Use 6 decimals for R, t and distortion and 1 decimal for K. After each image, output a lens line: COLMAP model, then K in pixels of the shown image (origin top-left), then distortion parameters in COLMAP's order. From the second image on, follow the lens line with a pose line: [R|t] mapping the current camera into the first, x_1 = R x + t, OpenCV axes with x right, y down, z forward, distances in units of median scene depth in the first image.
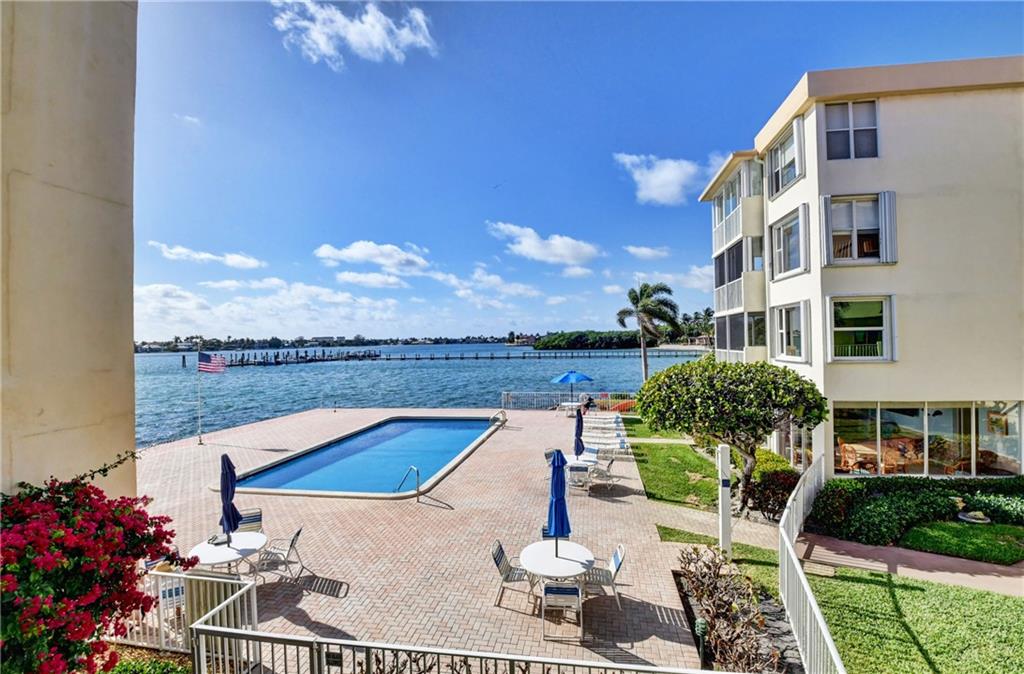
lens RADIAL K [[459.1, 0, 510.3], [0, 459.1, 341.7], [0, 0, 1]] dist [-0.026075, -0.000482]
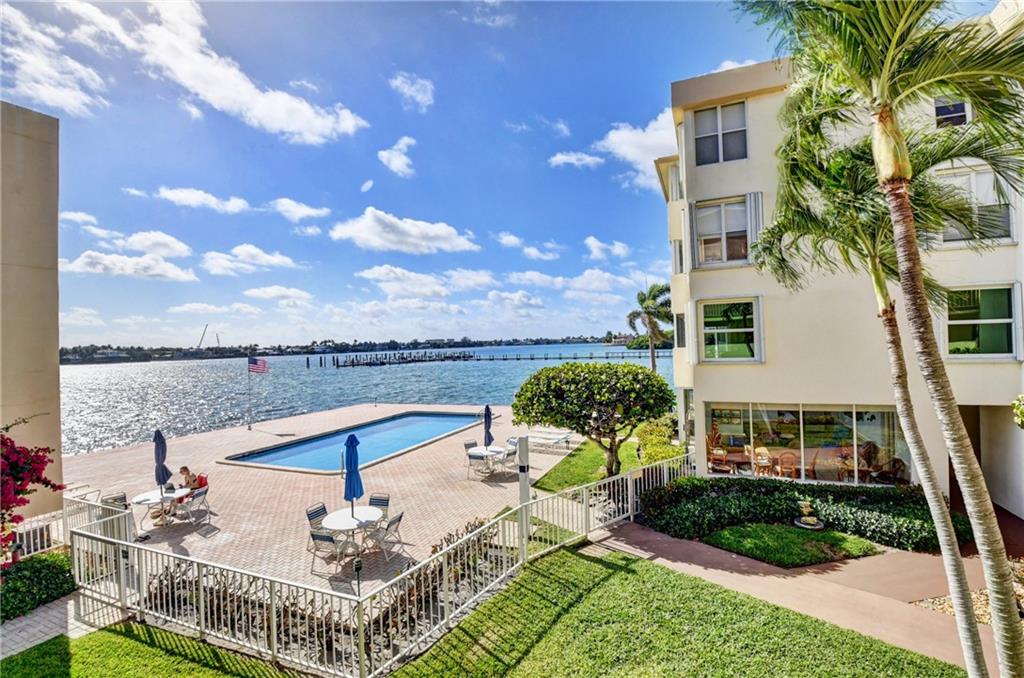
lens RADIAL K [[450.4, 0, 517.0], [0, 450.4, 342.3], [0, 0, 1]] dist [-0.000322, -0.016712]
pose [[0.975287, -0.013811, -0.220511, 0.221375], [0.014117, 0.999900, -0.000187, -0.003754], [0.220492, -0.002931, 0.975384, -0.035751]]
